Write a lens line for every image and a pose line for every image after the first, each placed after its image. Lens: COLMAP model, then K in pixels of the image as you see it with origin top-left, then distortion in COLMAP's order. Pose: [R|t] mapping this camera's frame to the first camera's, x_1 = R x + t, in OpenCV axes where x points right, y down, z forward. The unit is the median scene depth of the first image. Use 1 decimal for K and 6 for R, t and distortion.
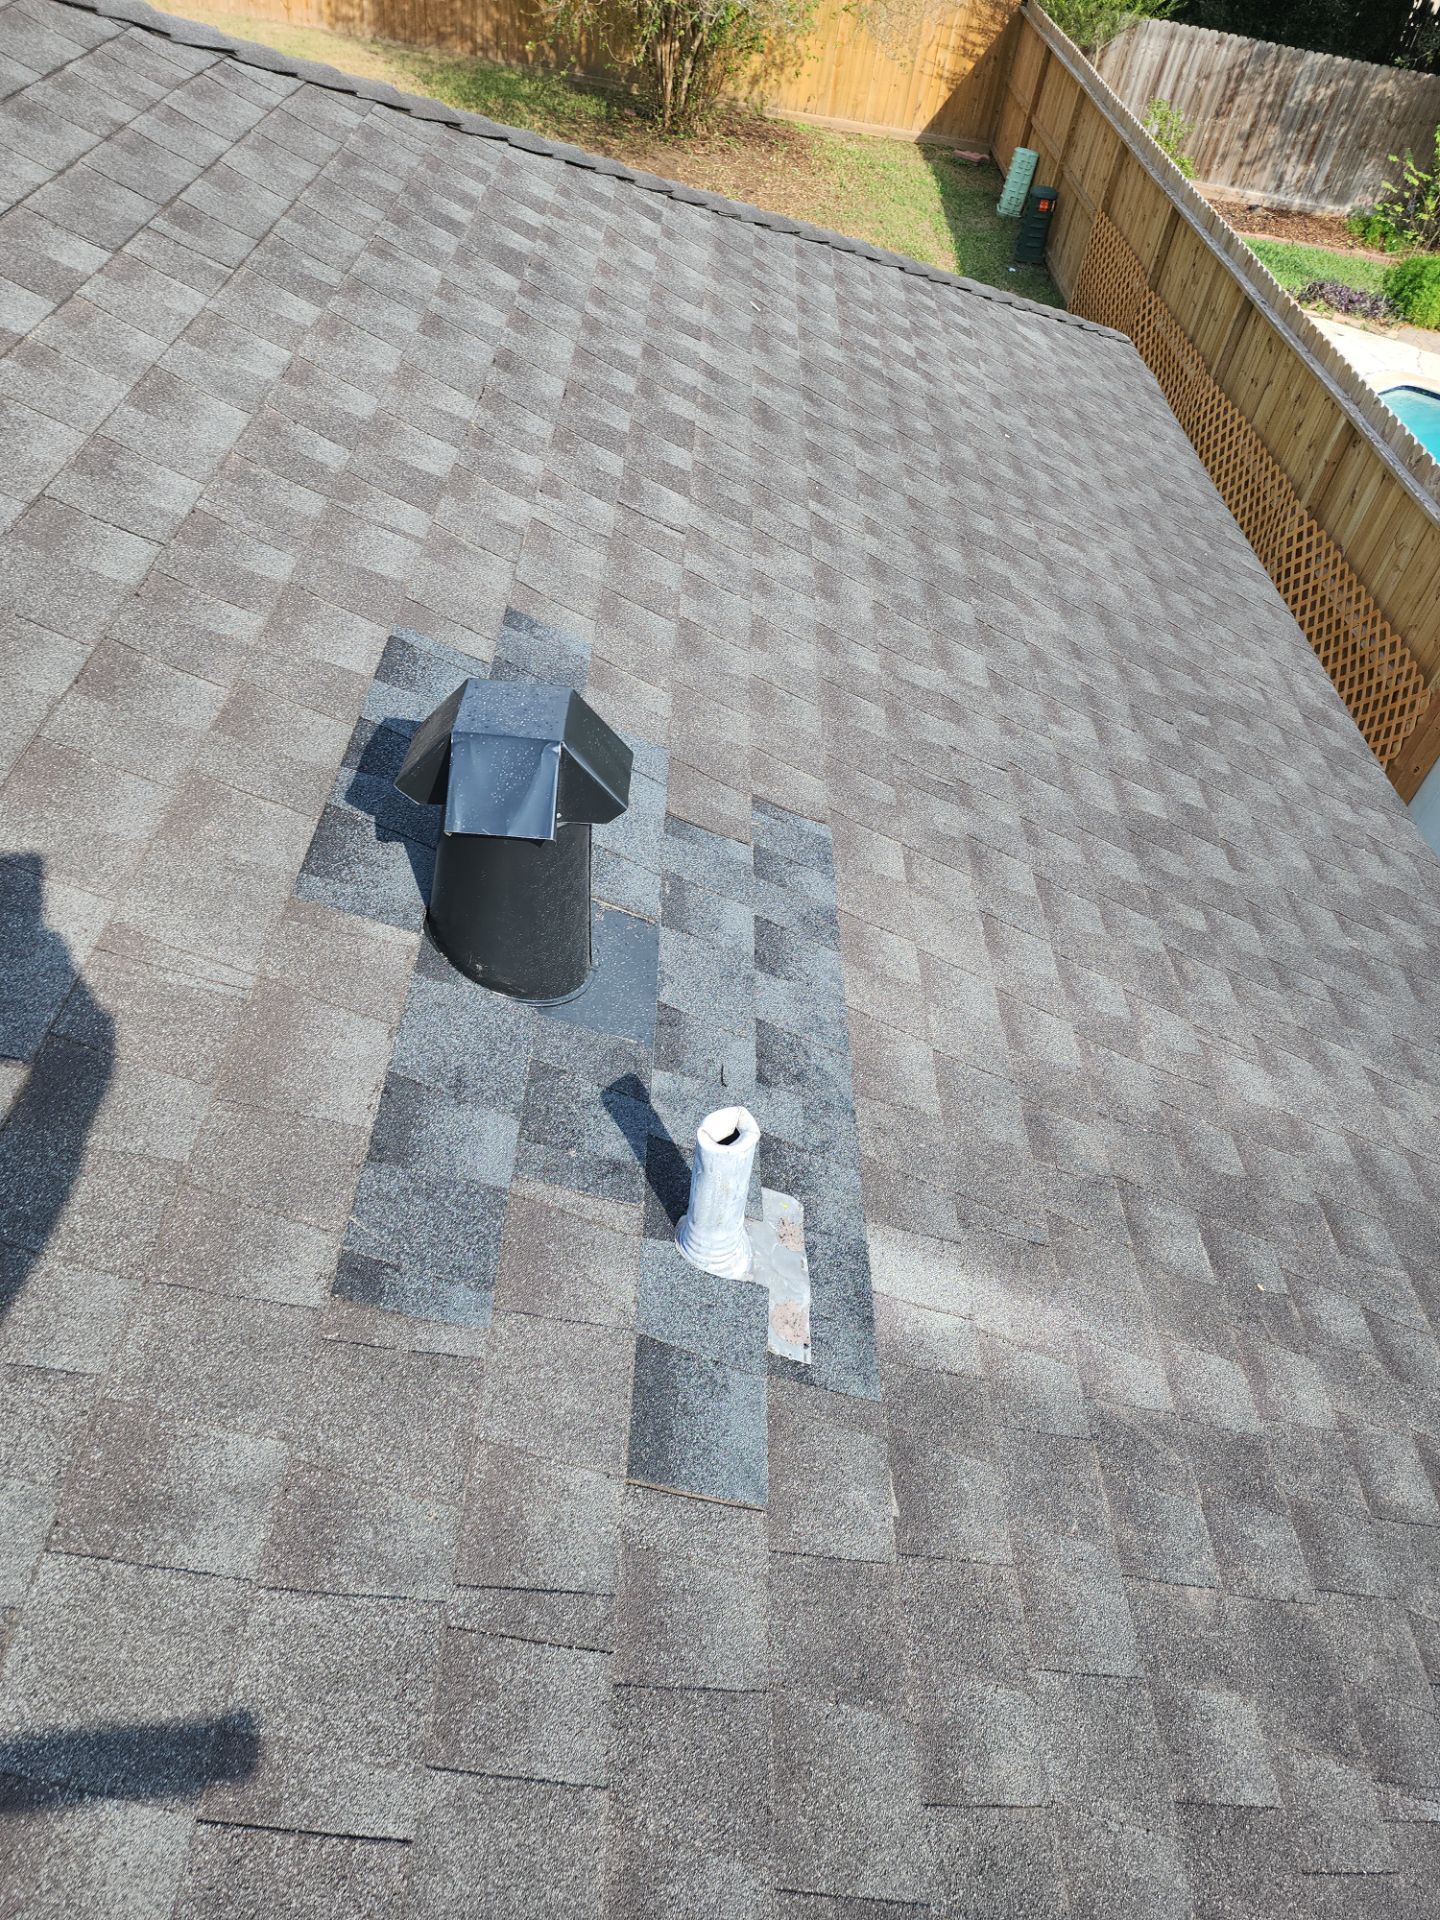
lens RADIAL K [[1282.9, 0, 720.0], [0, 1282.9, 960.0], [0, 0, 1]] dist [0.110148, -0.091117]
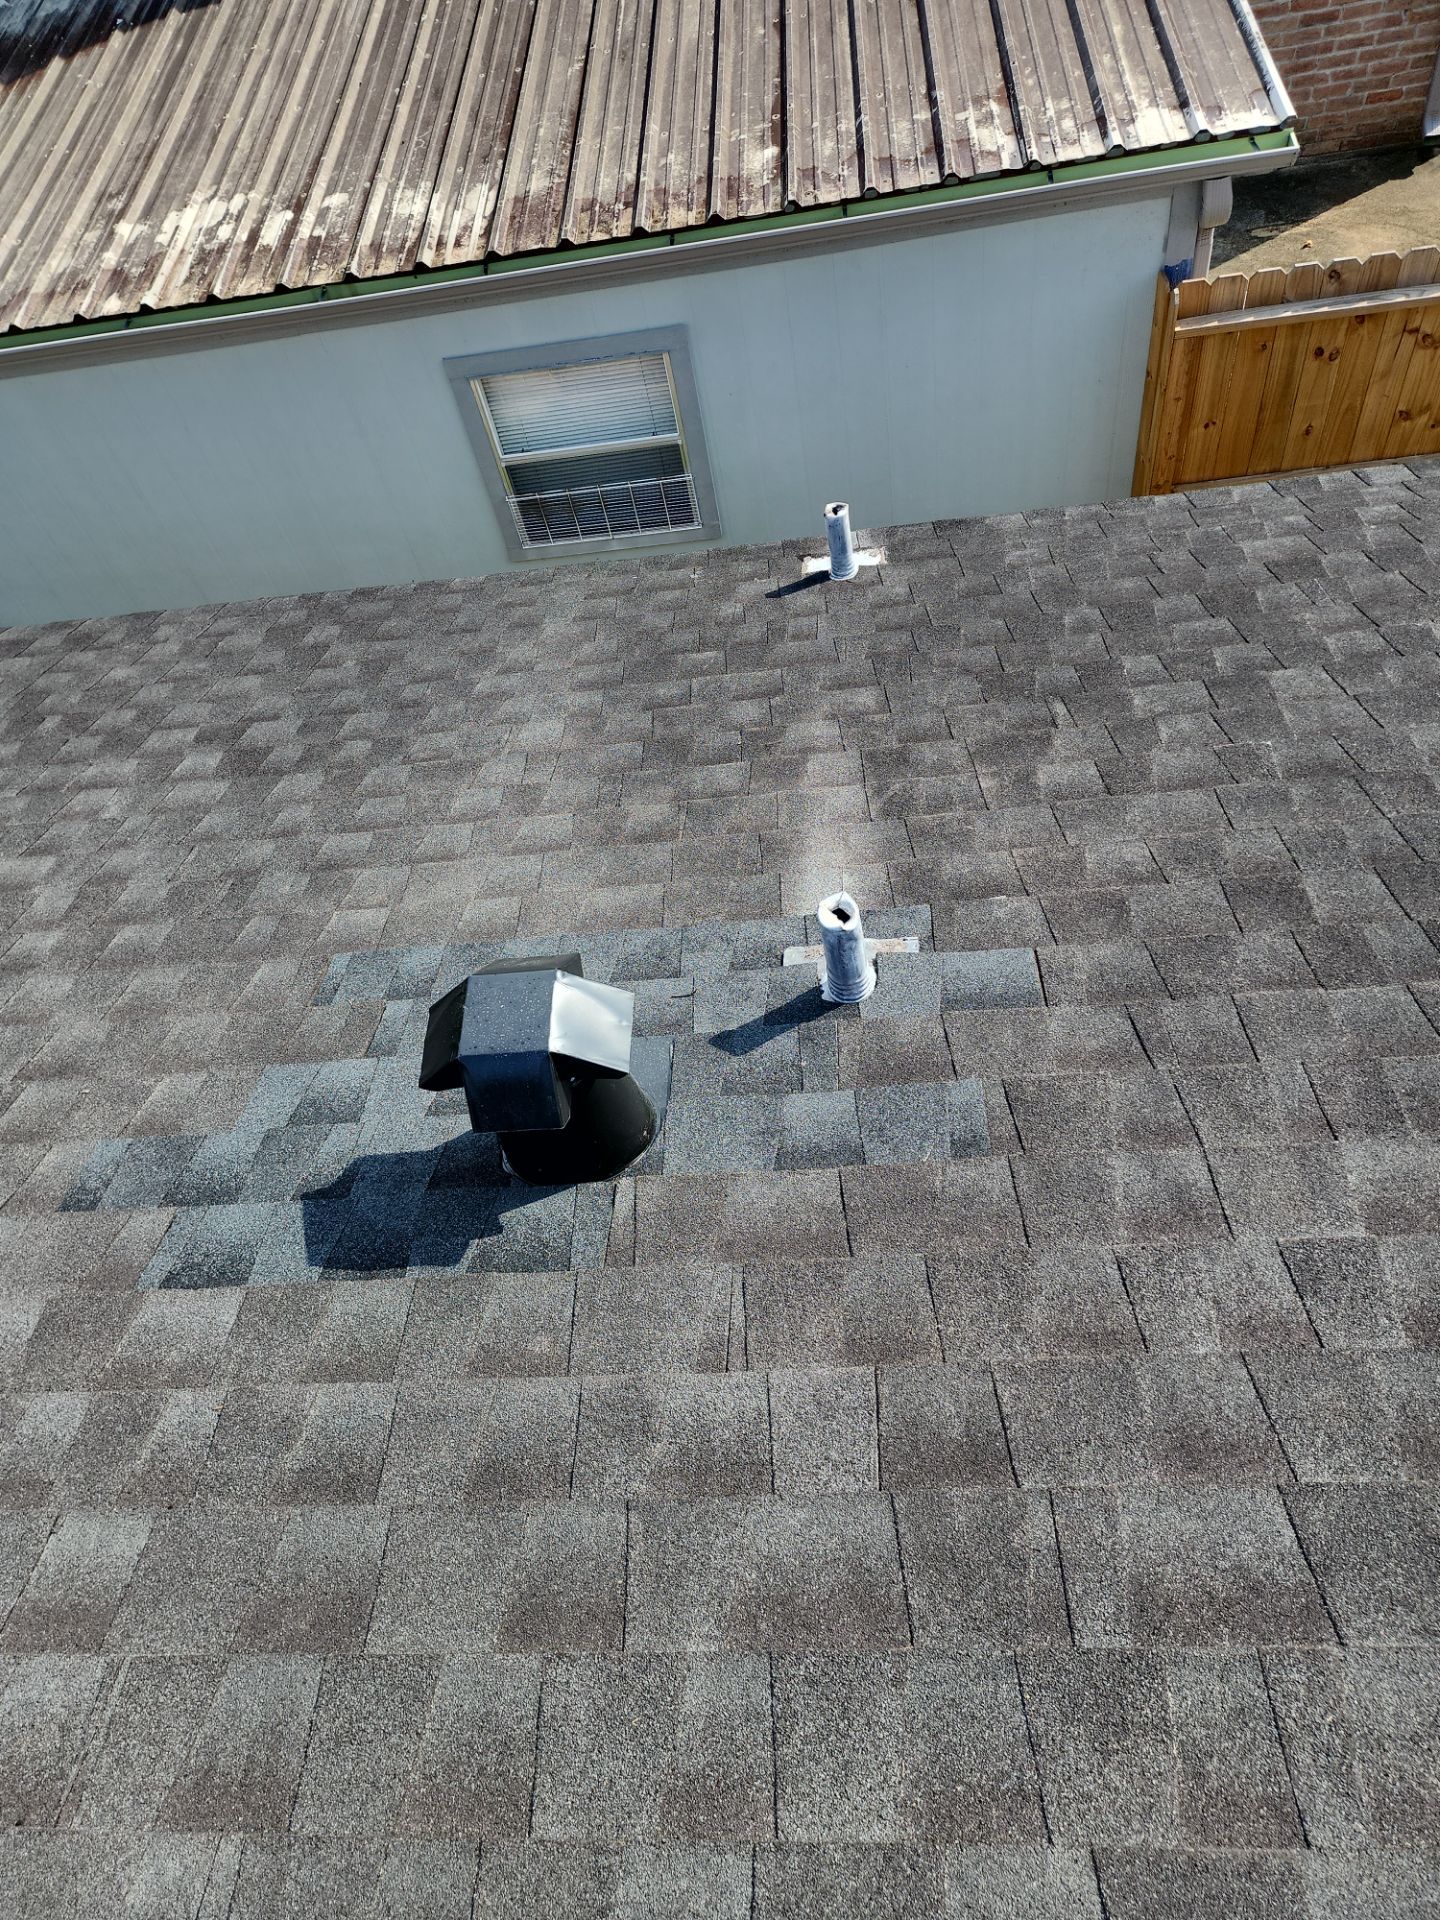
lens RADIAL K [[1282.9, 0, 720.0], [0, 1282.9, 960.0], [0, 0, 1]] dist [0.110148, -0.091117]
pose [[0.012420, -0.903145, 0.429156, -0.402803], [0.820571, 0.254468, 0.511772, -0.422683], [-0.571410, 0.345797, 0.744255, 0.040118]]
